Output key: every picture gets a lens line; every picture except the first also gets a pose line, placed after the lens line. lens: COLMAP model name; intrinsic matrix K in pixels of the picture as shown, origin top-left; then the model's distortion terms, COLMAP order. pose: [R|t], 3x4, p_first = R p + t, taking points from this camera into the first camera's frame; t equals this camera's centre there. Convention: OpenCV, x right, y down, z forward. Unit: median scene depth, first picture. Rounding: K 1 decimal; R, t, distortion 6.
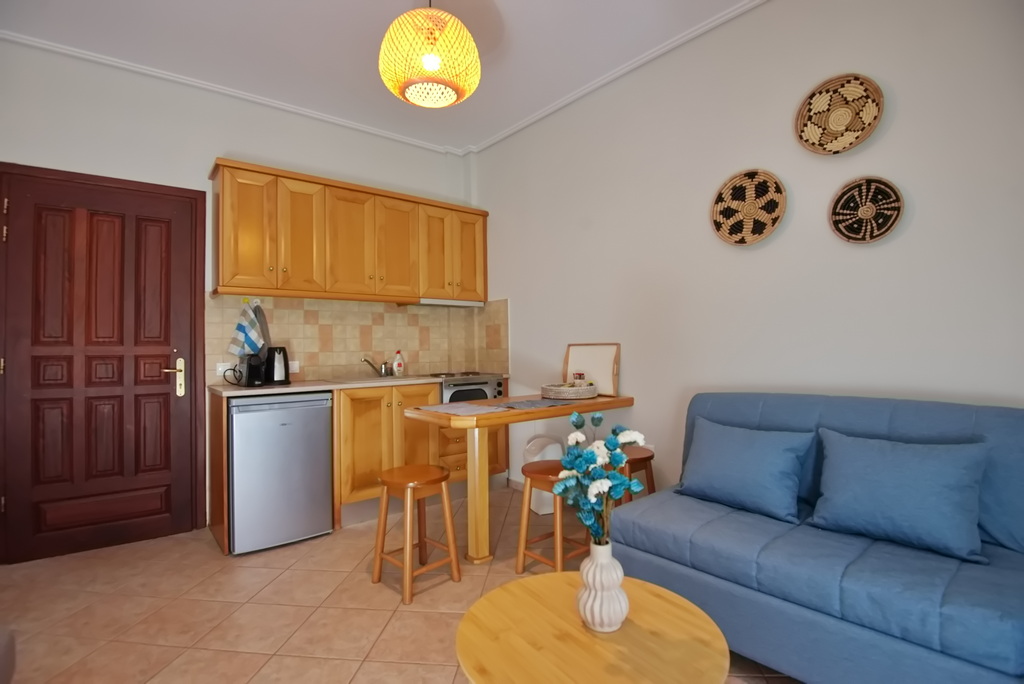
lens RADIAL K [[508.2, 0, 508.0], [0, 508.2, 361.1], [0, 0, 1]] dist [-0.014685, -0.015629]
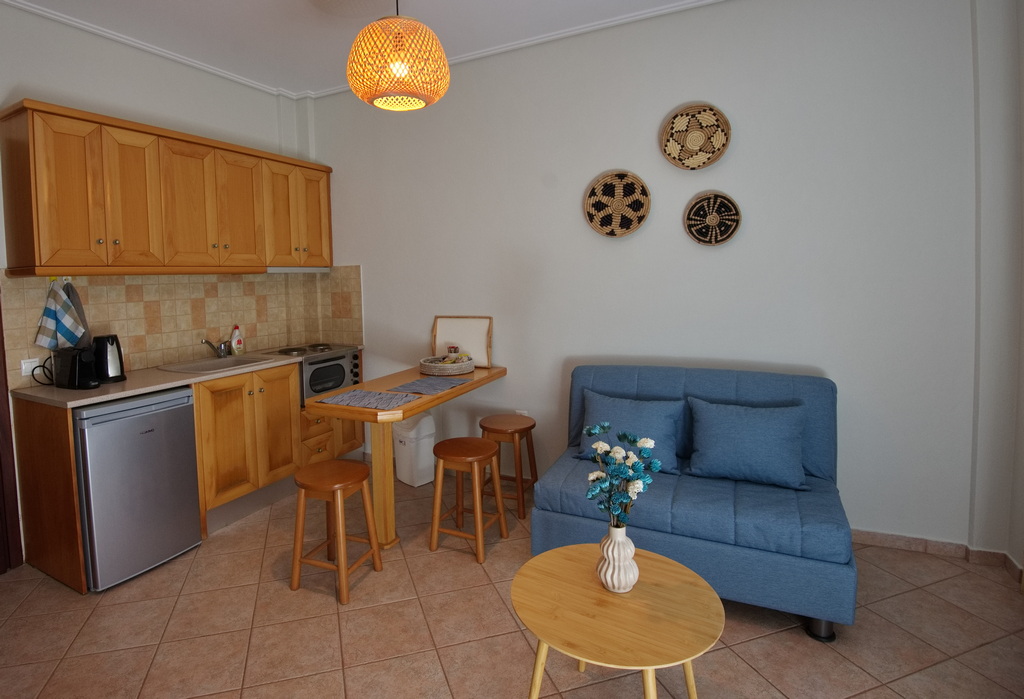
lens RADIAL K [[530.1, 0, 512.0], [0, 530.1, 349.5], [0, 0, 1]] dist [0.000503, -0.026028]
pose [[0.922798, -0.048620, 0.382203, -0.216829], [0.018355, 0.996427, 0.082440, -0.077197], [-0.384846, -0.069060, 0.920394, -0.036775]]
